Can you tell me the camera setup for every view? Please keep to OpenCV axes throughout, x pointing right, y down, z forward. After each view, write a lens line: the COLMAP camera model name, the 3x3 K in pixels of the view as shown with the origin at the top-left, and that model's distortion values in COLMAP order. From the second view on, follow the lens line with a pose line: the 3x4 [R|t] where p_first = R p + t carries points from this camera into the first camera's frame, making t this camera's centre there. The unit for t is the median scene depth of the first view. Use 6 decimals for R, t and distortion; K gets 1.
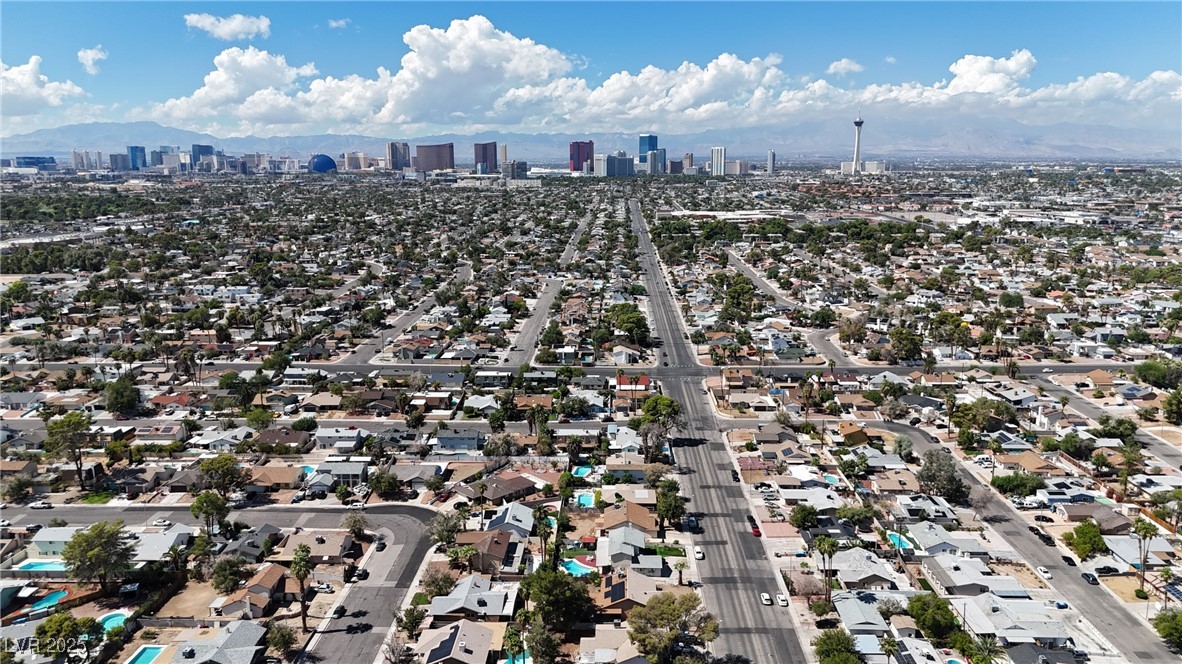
lens RADIAL K [[876.0, 0, 591.0], [0, 876.0, 332.0], [0, 0, 1]] dist [0.081013, -0.089550]
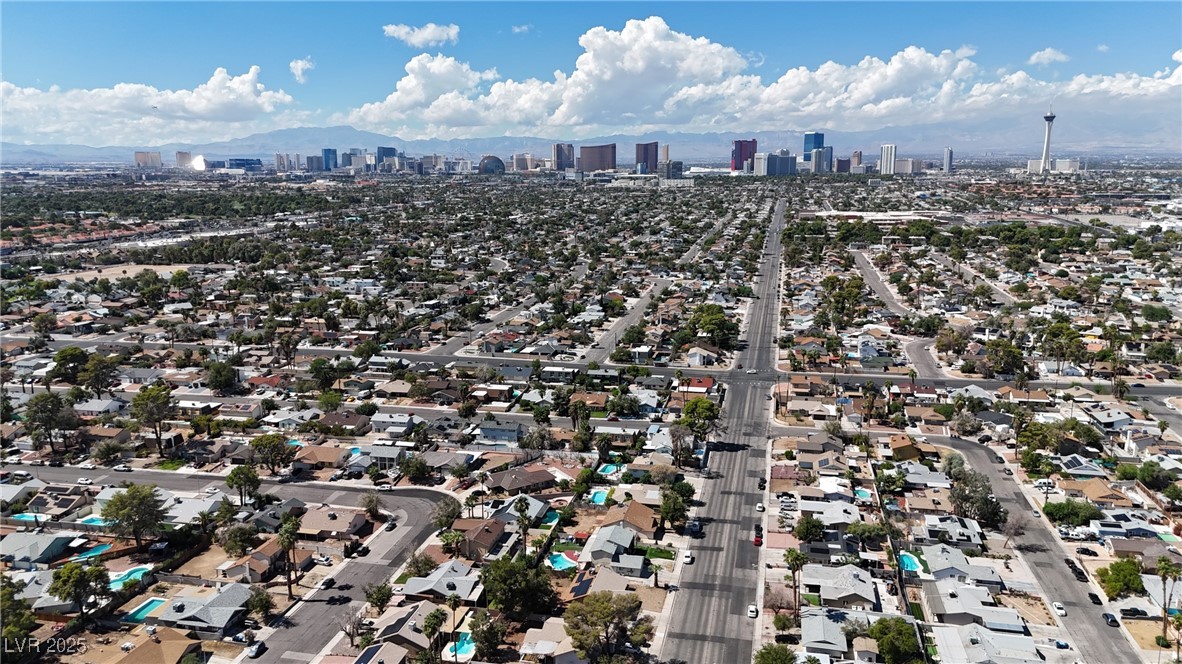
lens RADIAL K [[876.0, 0, 591.0], [0, 876.0, 332.0], [0, 0, 1]] dist [0.081013, -0.089550]
pose [[0.982006, 0.033832, -0.185793, 0.103236], [-0.033776, 0.999423, 0.003468, -0.000821], [0.185803, 0.002870, 0.982583, 0.004225]]
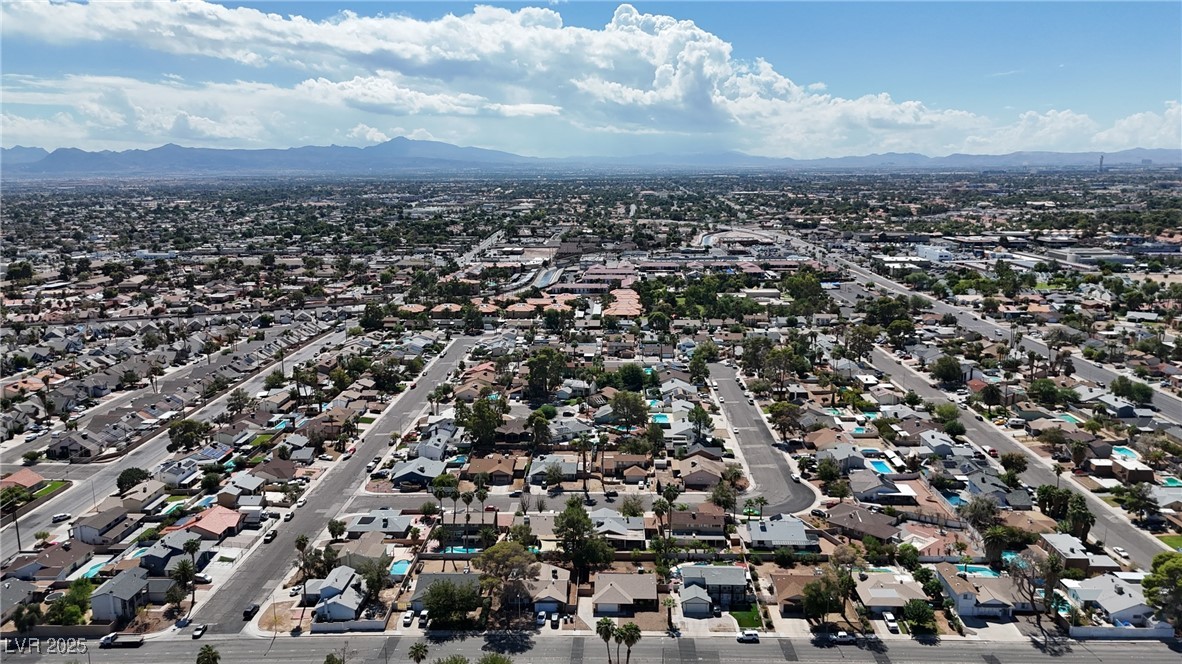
lens RADIAL K [[876.0, 0, 591.0], [0, 876.0, 332.0], [0, 0, 1]] dist [0.081013, -0.089550]
pose [[-0.007236, 0.181025, -0.983452, 0.473350], [-0.185530, 0.966159, 0.179206, -0.075340], [0.982612, 0.183756, 0.026595, 0.425356]]
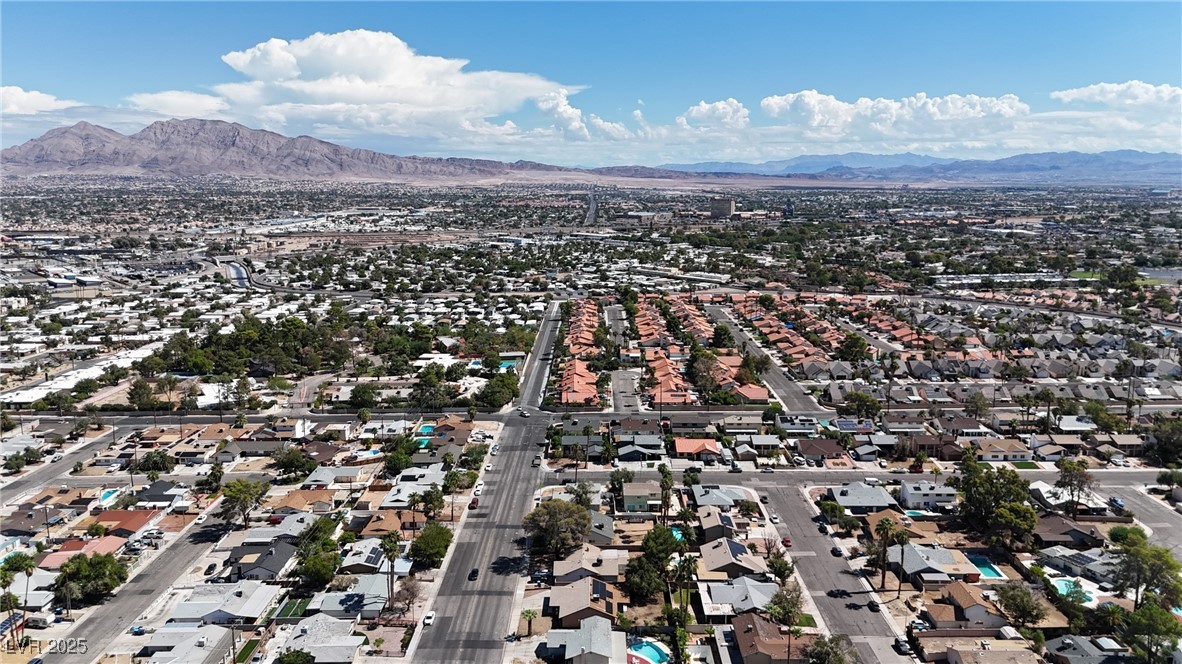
lens RADIAL K [[876.0, 0, 591.0], [0, 876.0, 332.0], [0, 0, 1]] dist [0.081013, -0.089550]
pose [[-0.999792, 0.001451, -0.020340, 0.033050], [-0.005991, 0.932555, 0.360980, -0.152701], [0.019492, 0.361026, -0.932352, 0.854232]]
